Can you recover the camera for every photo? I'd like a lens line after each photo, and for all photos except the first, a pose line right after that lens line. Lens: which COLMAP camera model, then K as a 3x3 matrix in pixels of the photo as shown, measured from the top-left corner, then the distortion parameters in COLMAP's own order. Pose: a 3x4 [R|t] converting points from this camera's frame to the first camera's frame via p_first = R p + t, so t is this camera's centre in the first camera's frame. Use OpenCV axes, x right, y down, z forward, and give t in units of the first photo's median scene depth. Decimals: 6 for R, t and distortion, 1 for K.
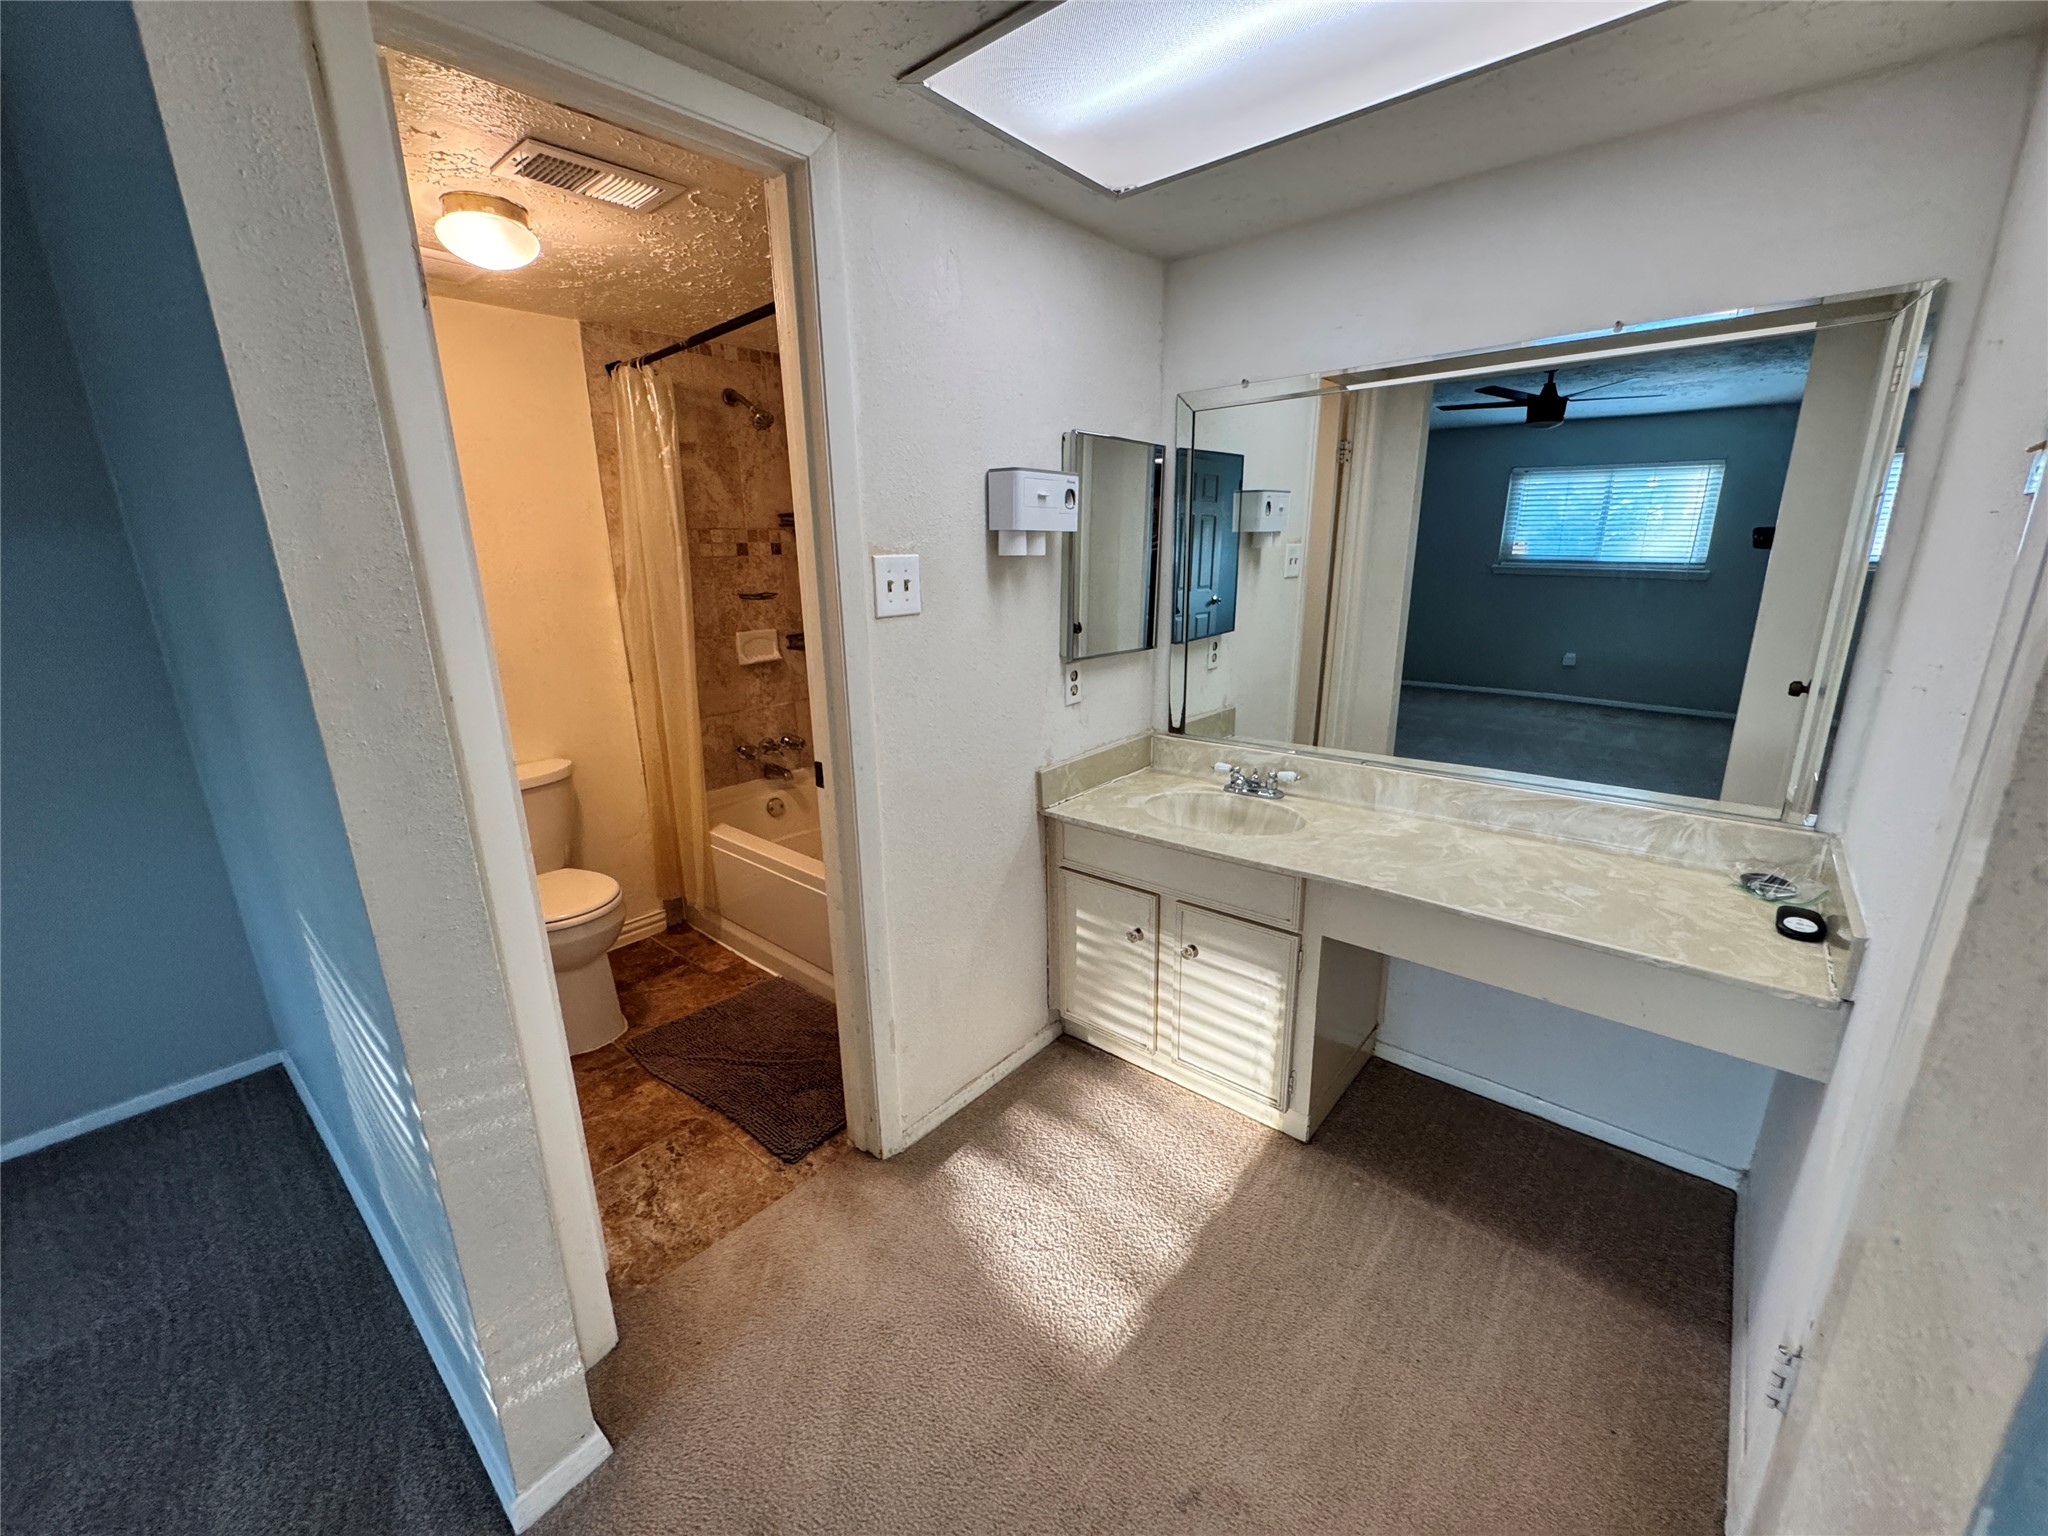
lens RADIAL K [[822.4, 0, 1022.8], [0, 822.4, 766.4], [0, 0, 1]] dist [-0.003076, -0.000218]
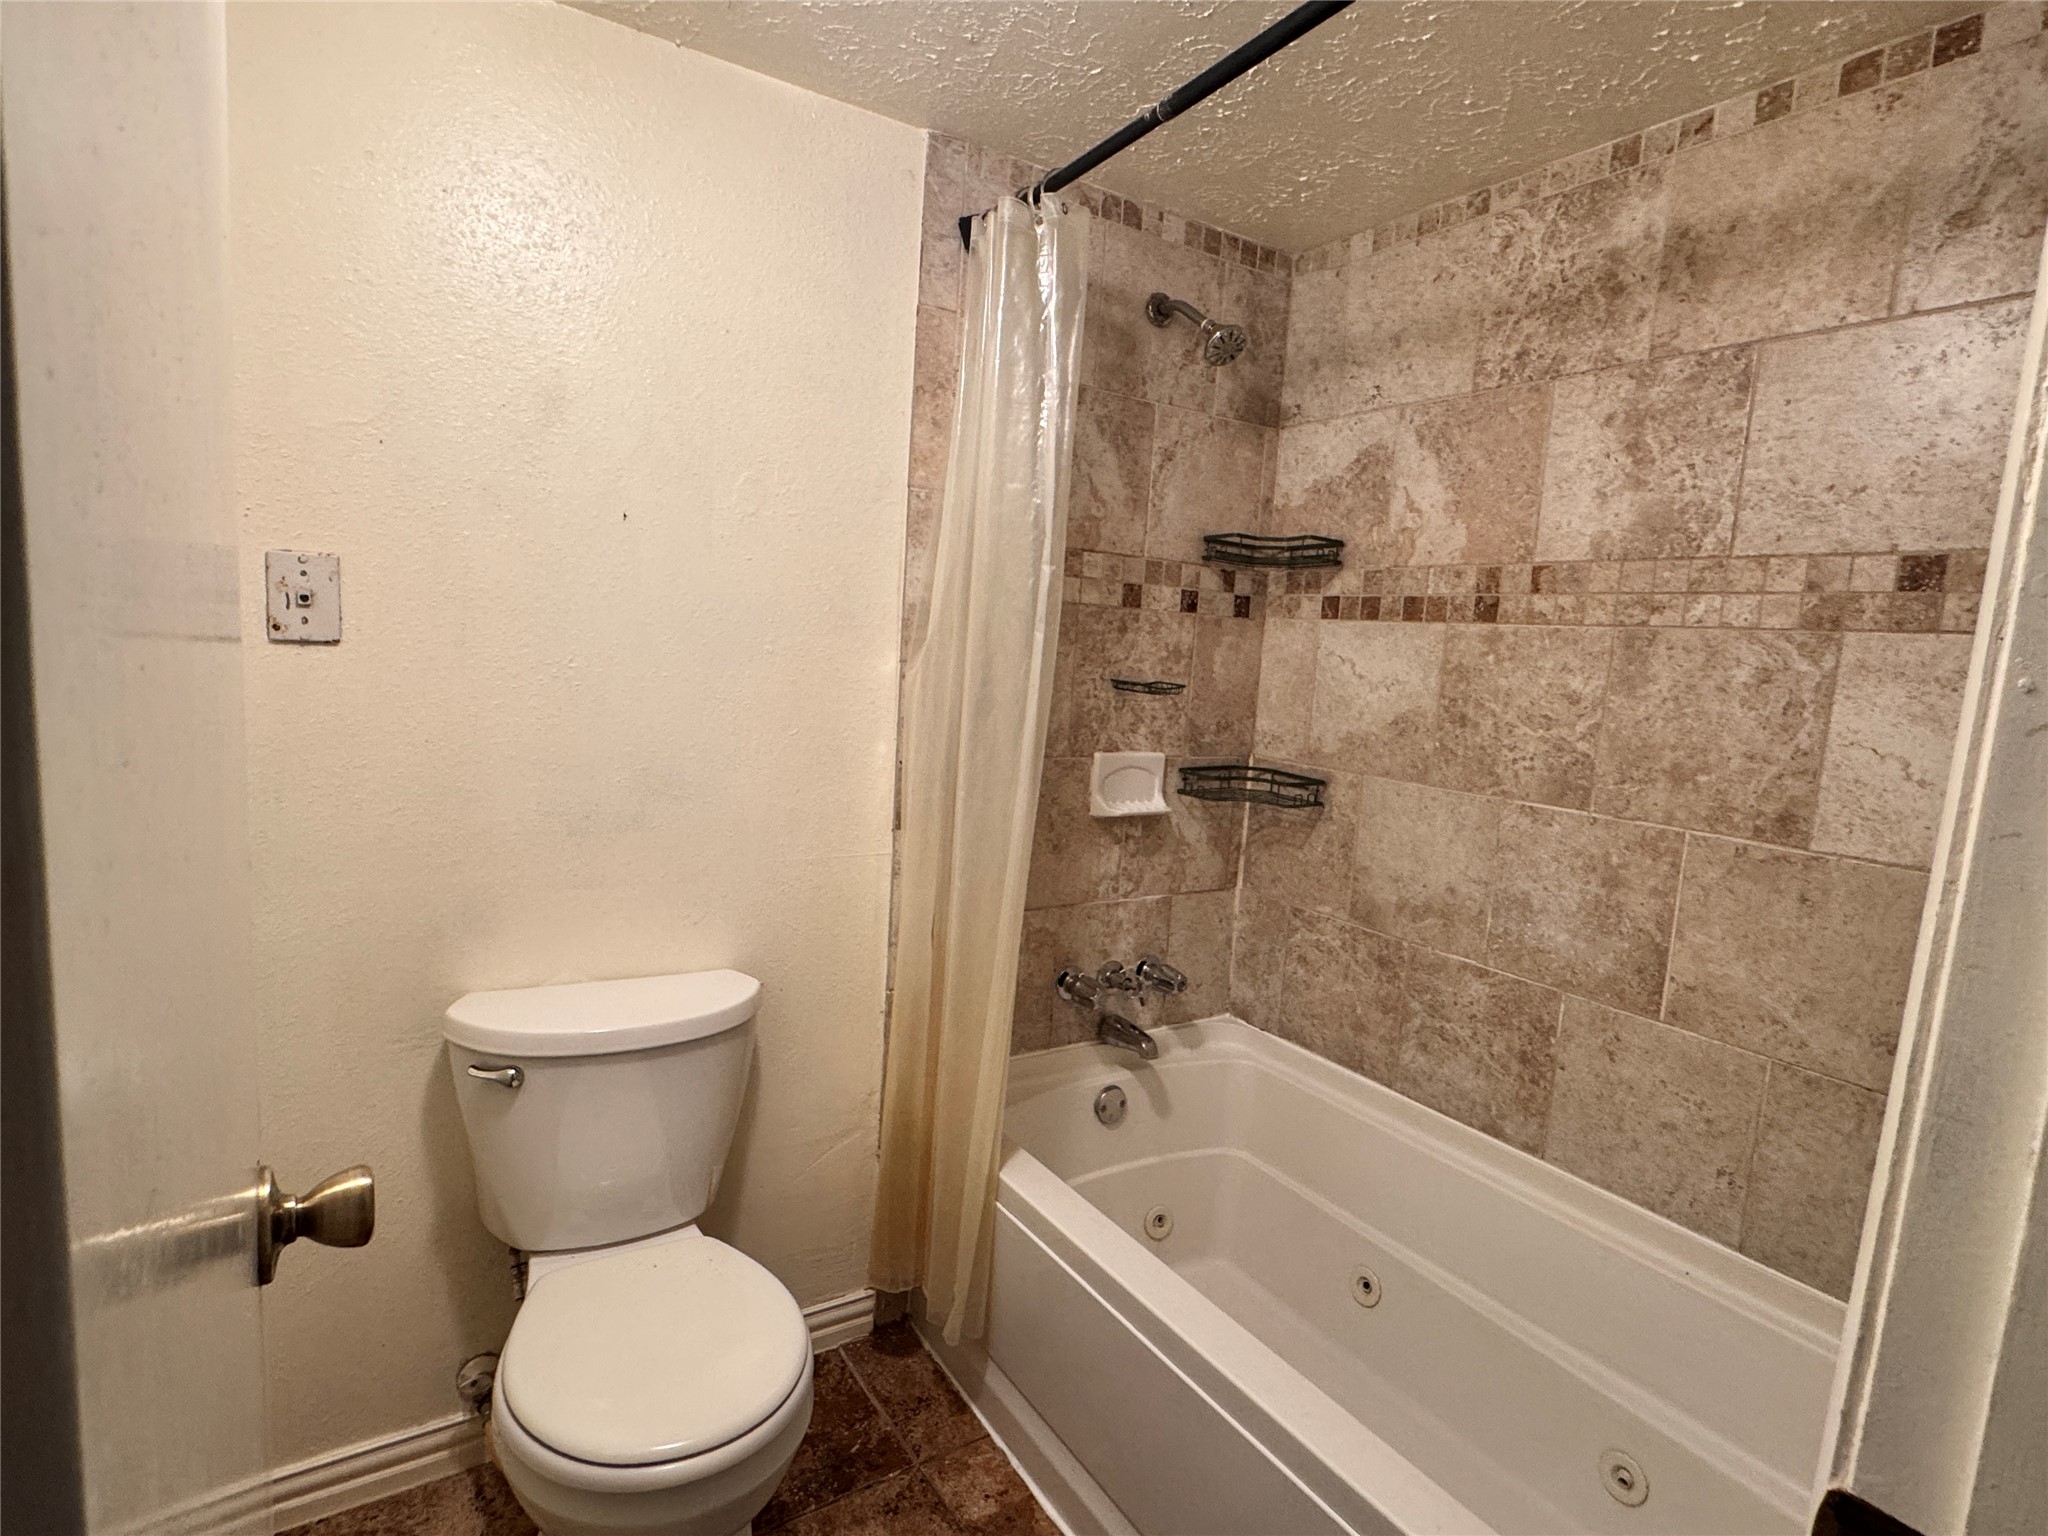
lens RADIAL K [[1035.3, 0, 1018.0], [0, 1035.3, 770.7], [0, 0, 1]] dist [0.000521, -0.002267]
pose [[0.955484, 0.111937, -0.272984, -0.221190], [-0.150812, 0.980526, -0.125798, -0.065185], [0.253586, 0.161367, 0.953758, 0.384285]]
